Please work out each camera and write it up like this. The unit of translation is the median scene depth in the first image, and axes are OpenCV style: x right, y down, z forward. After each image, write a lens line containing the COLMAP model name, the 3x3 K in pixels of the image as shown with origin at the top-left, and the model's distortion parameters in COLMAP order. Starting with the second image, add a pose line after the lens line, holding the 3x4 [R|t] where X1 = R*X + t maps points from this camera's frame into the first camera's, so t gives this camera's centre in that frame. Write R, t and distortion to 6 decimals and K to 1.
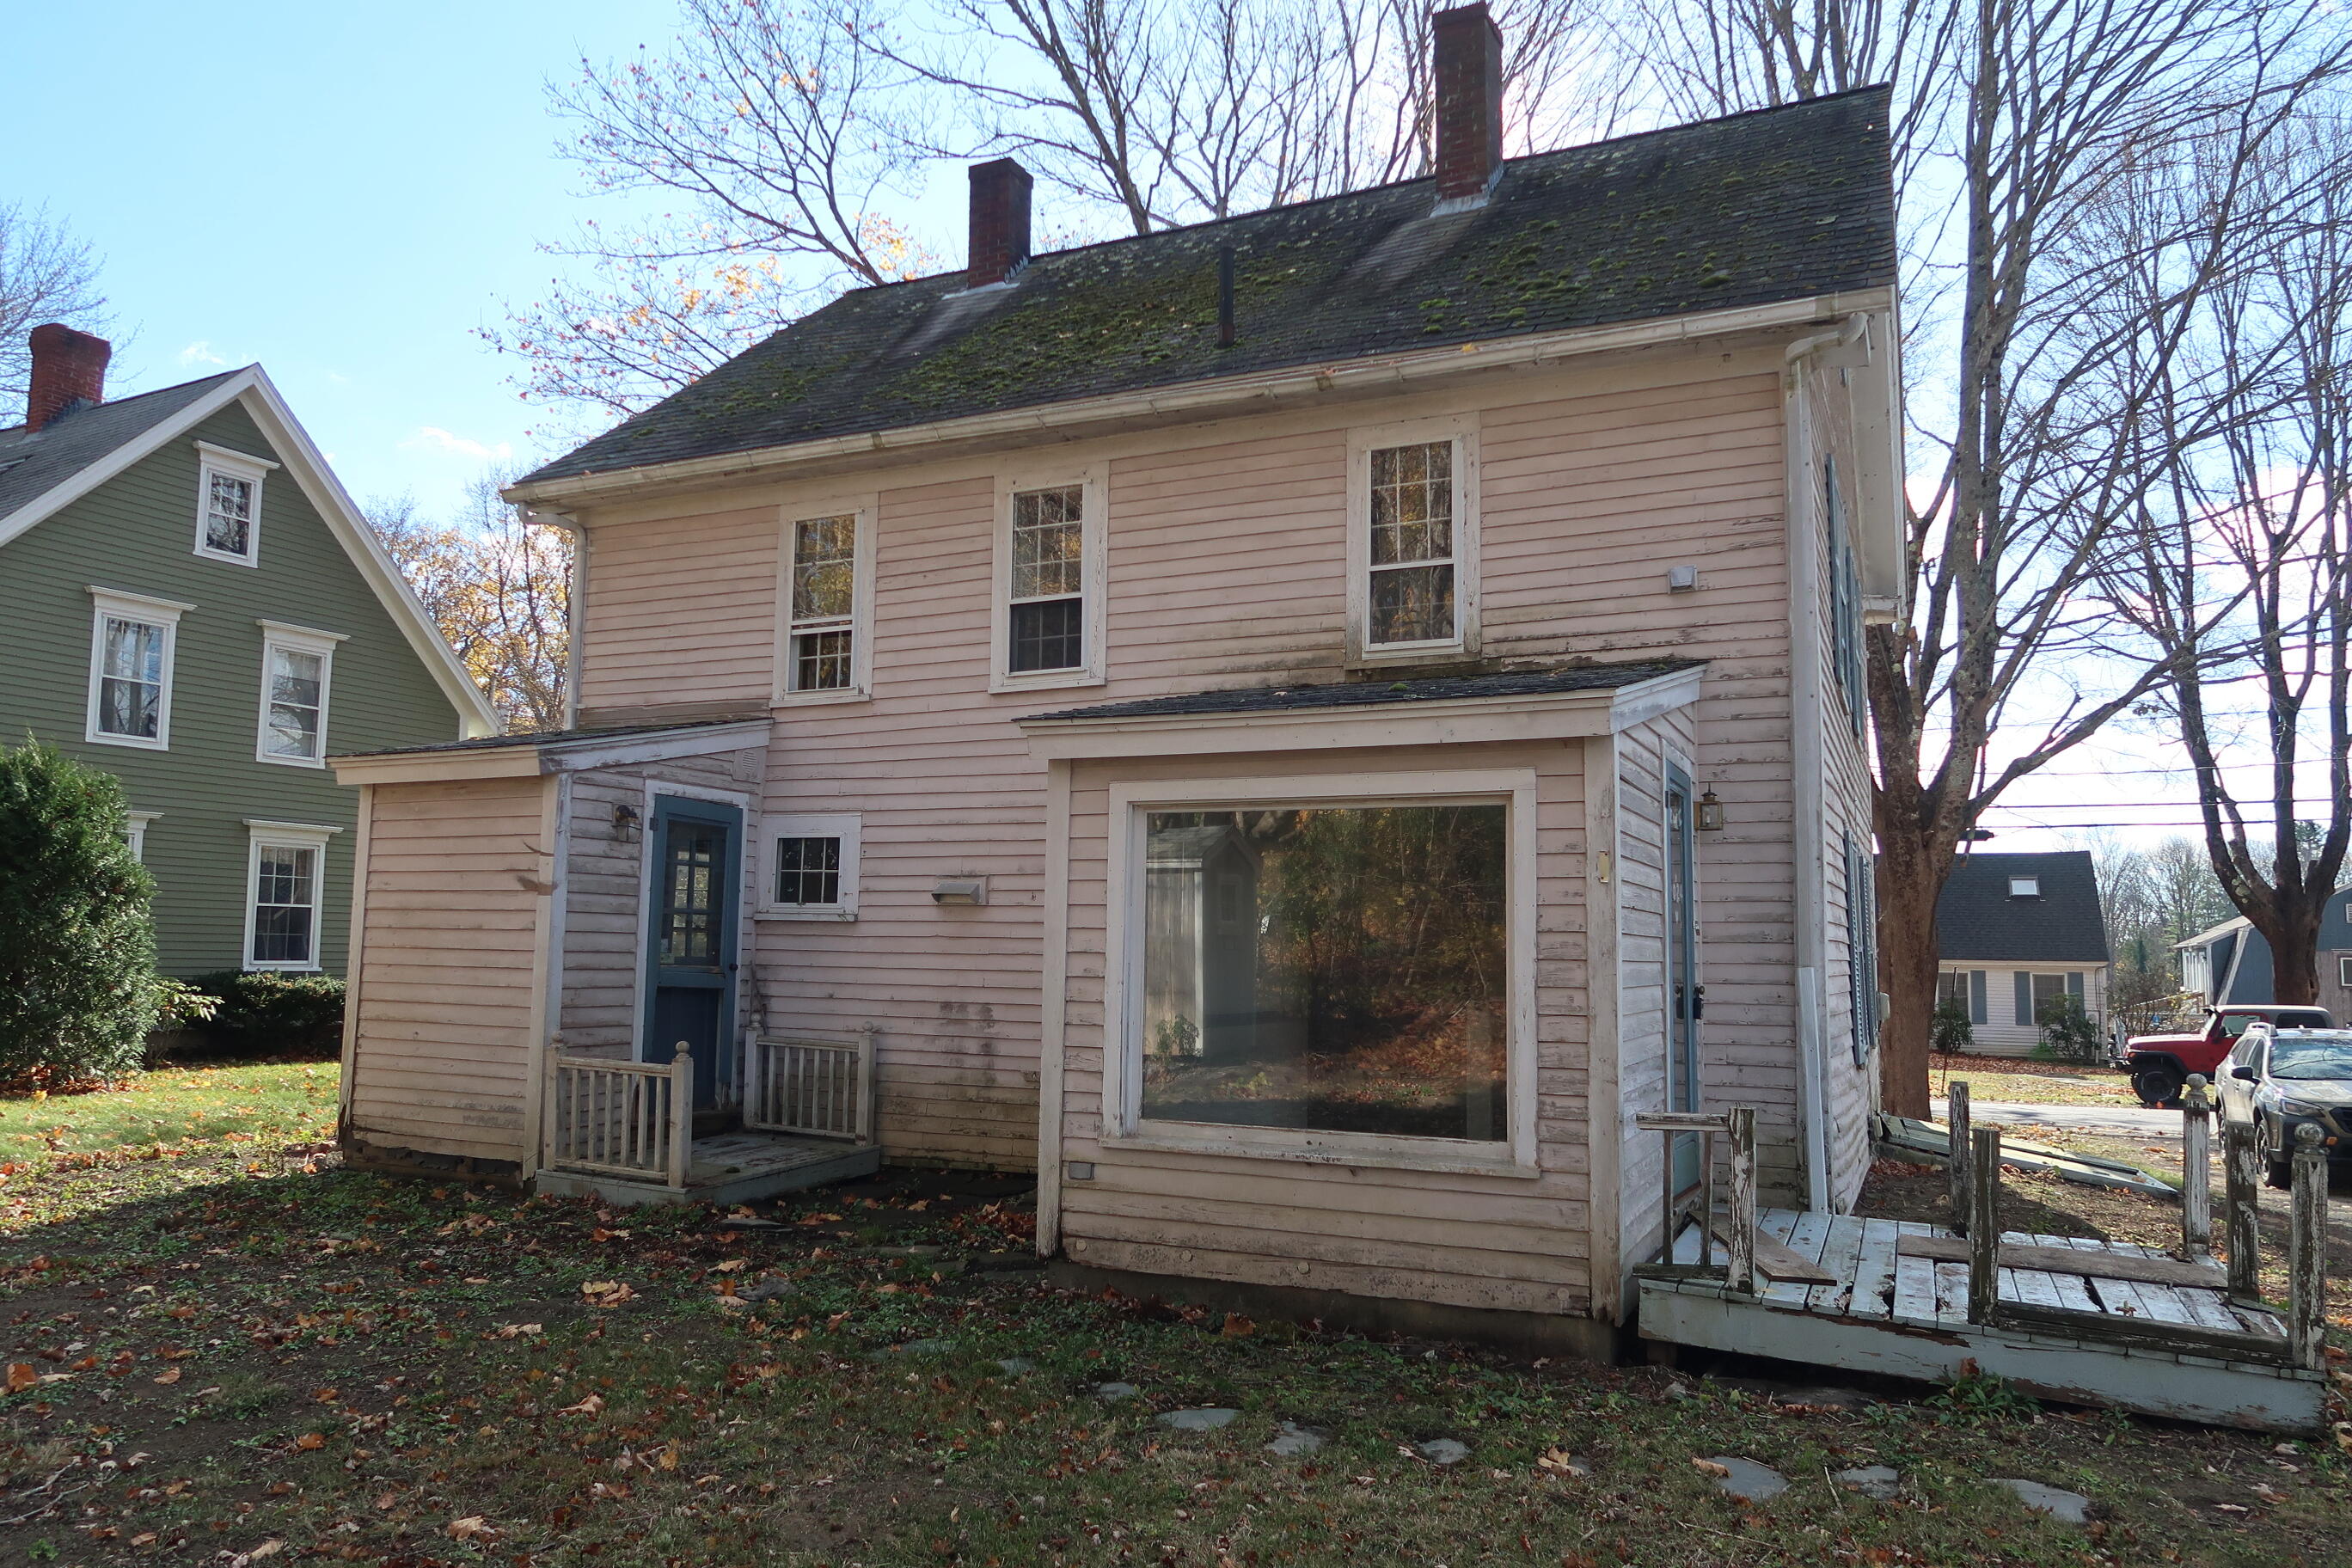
lens RADIAL K [[1555.3, 0, 1176.0], [0, 1555.3, 784.0], [0, 0, 1]] dist [-0.023391, 0.009577]
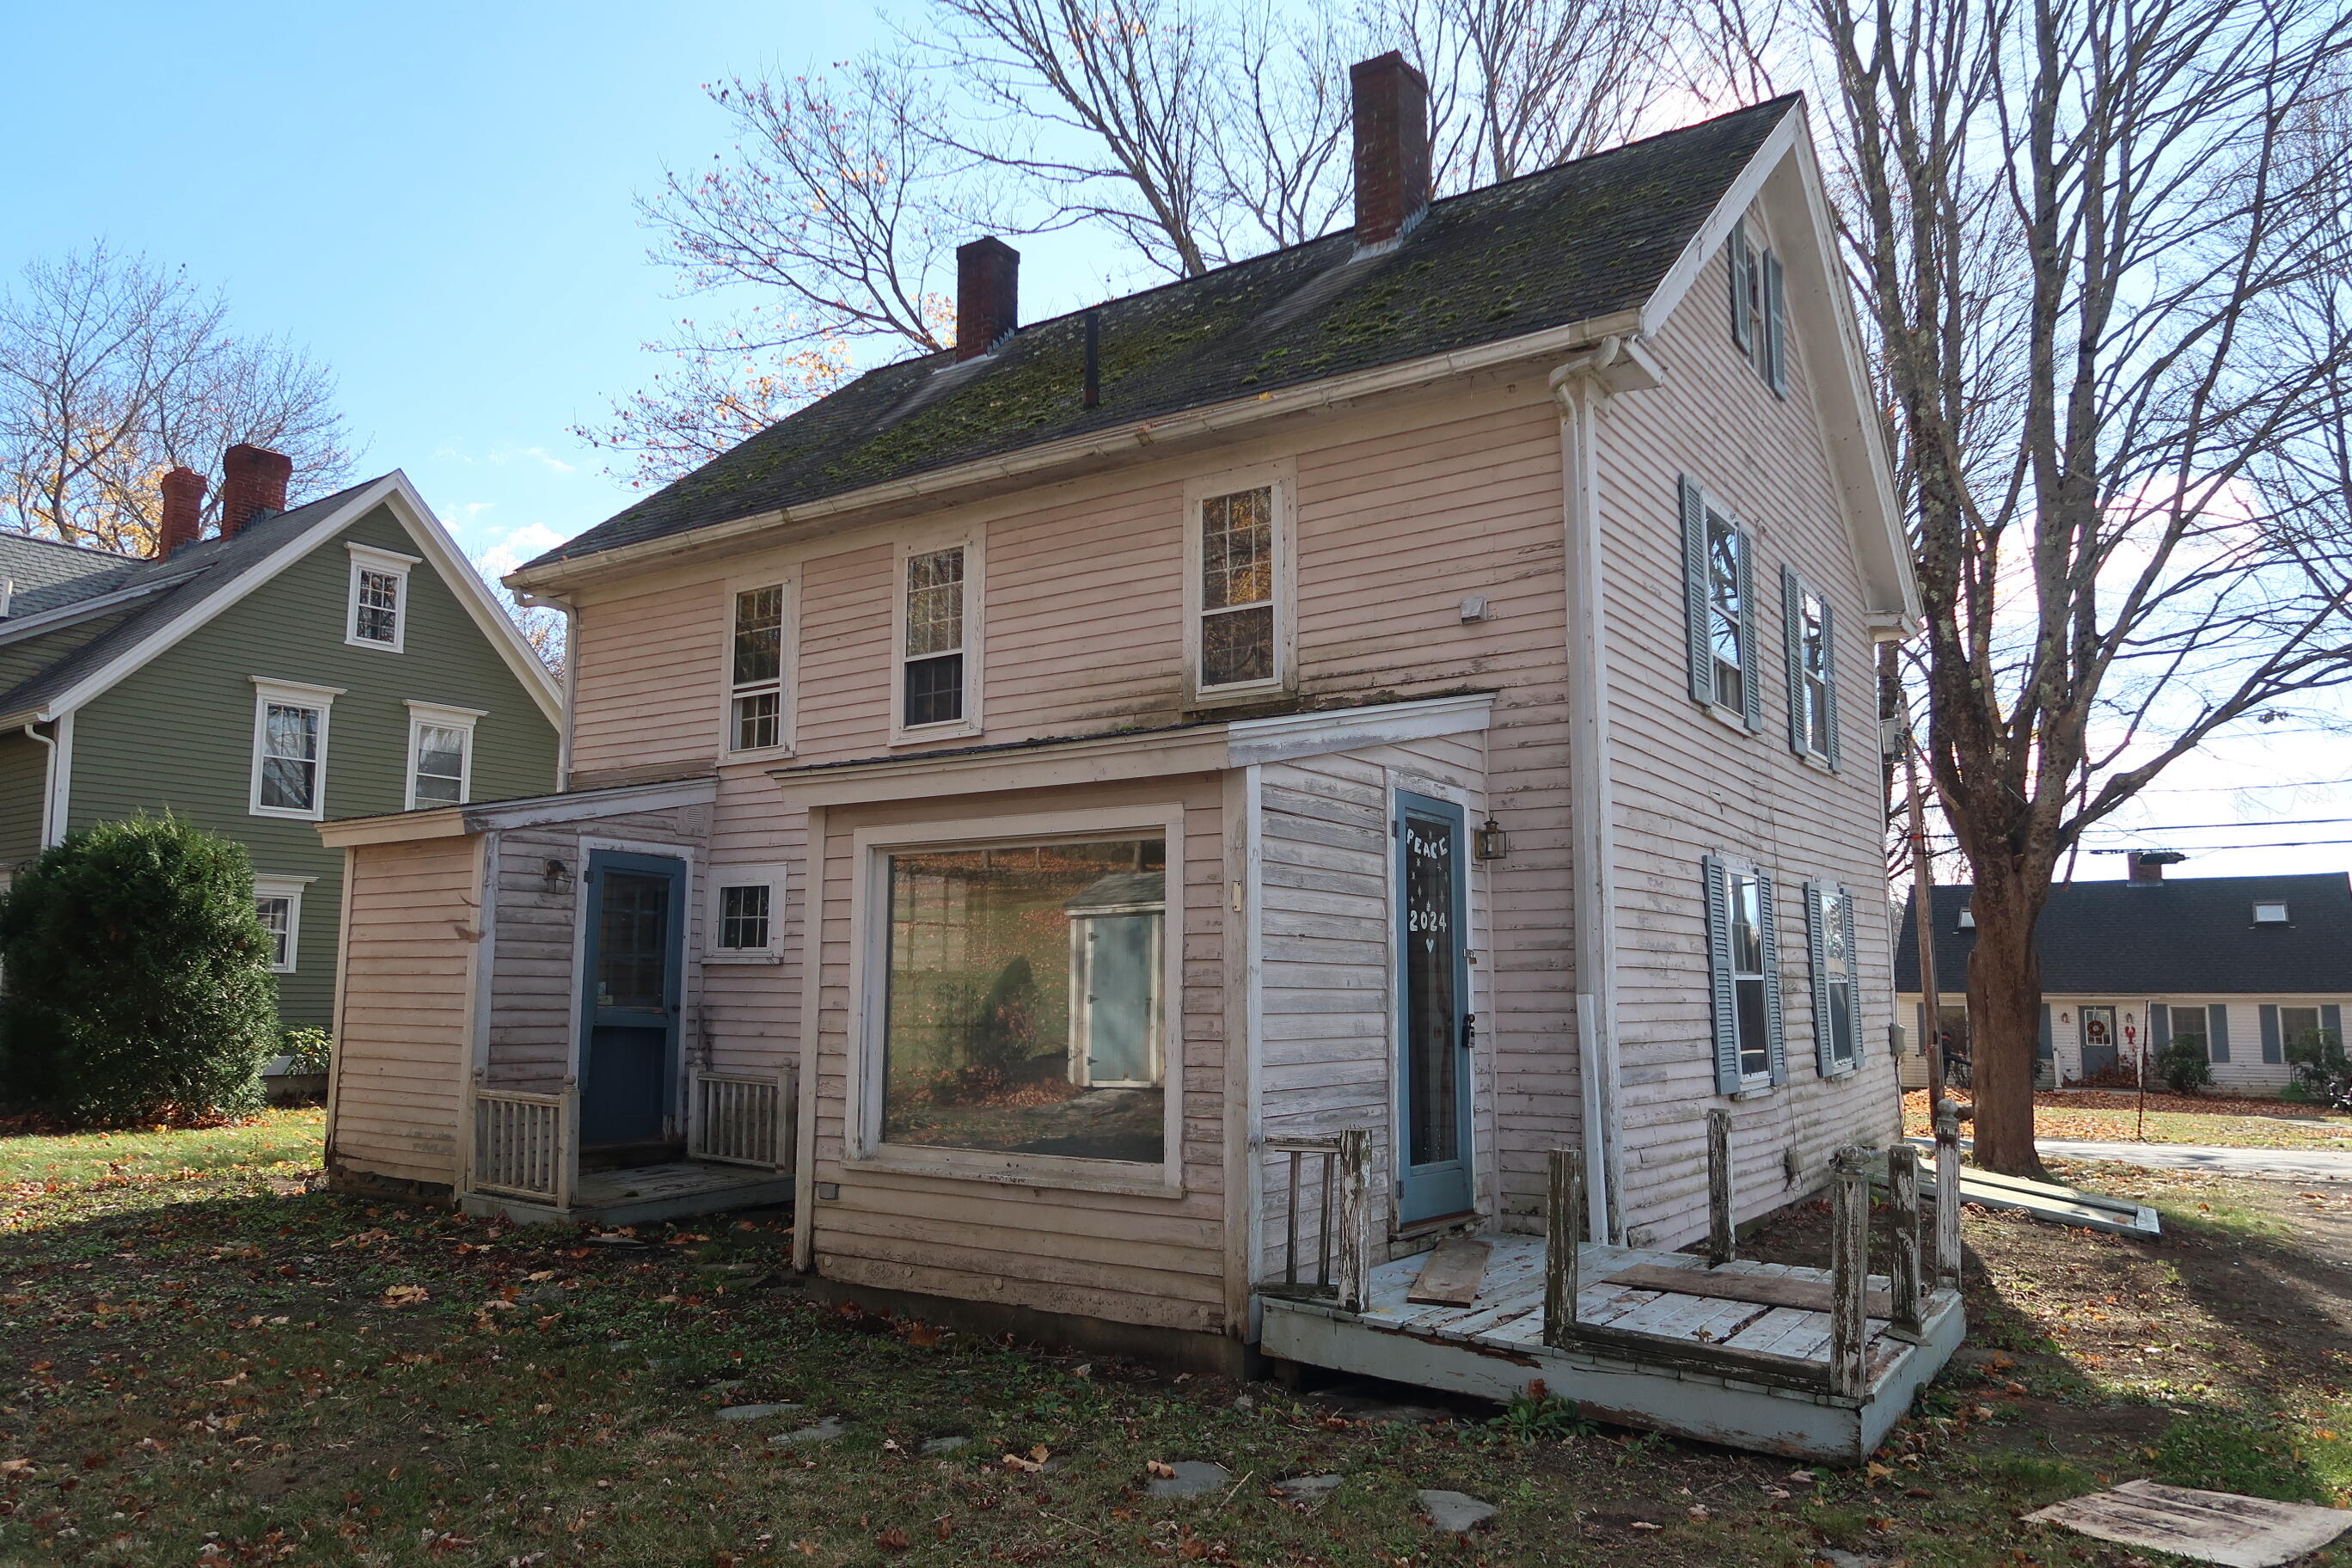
lens RADIAL K [[1555.1, 0, 1176.0], [0, 1555.1, 784.0], [0, 0, 1]] dist [-0.024585, 0.000474]
pose [[0.988735, -0.031277, -0.146375, 0.251668], [0.026952, 0.999142, -0.031435, 0.006589], [0.147233, 0.027136, 0.988730, -0.020976]]
